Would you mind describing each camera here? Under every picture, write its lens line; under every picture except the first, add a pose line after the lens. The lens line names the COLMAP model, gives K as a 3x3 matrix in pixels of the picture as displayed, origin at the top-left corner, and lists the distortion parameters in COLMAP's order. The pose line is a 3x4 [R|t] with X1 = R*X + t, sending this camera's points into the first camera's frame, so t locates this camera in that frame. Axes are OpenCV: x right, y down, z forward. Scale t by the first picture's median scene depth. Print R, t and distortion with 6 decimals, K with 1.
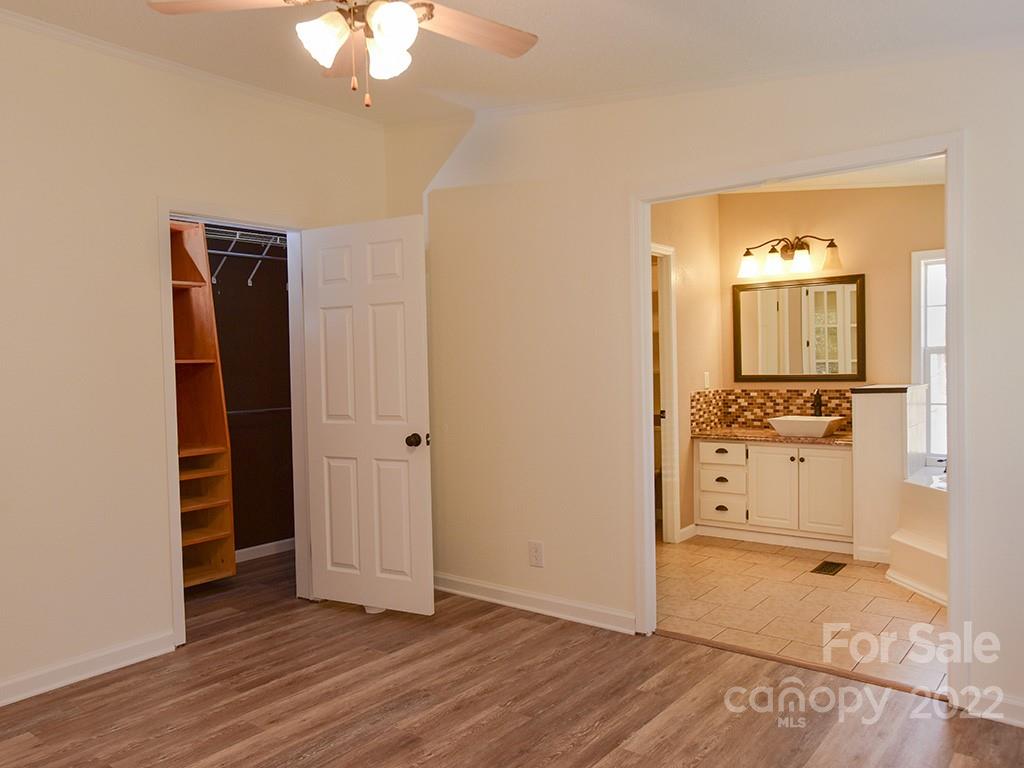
lens RADIAL K [[770.7, 0, 505.8], [0, 770.7, 395.0], [0, 0, 1]] dist [-0.032251, 0.076729]
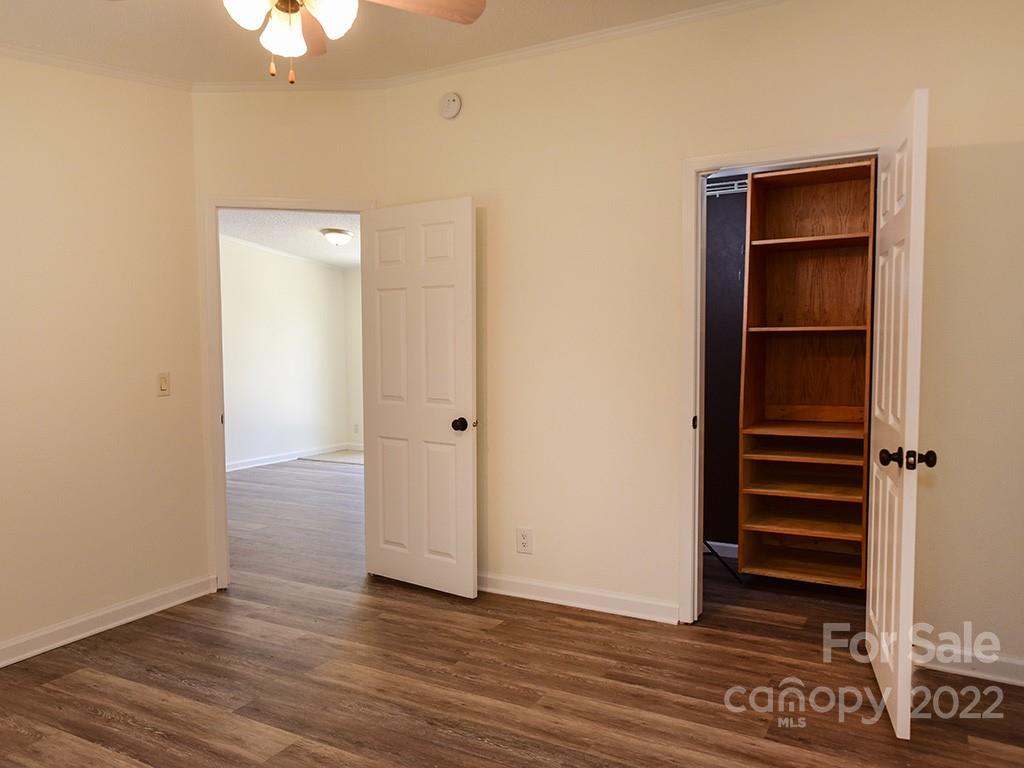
lens RADIAL K [[770.7, 0, 505.8], [0, 770.7, 395.0], [0, 0, 1]] dist [-0.032251, 0.076729]
pose [[0.167573, 0.096214, -0.981153, 0.558277], [-0.033902, 0.995200, 0.091801, -0.057394], [0.985277, 0.017880, 0.170031, 0.695987]]
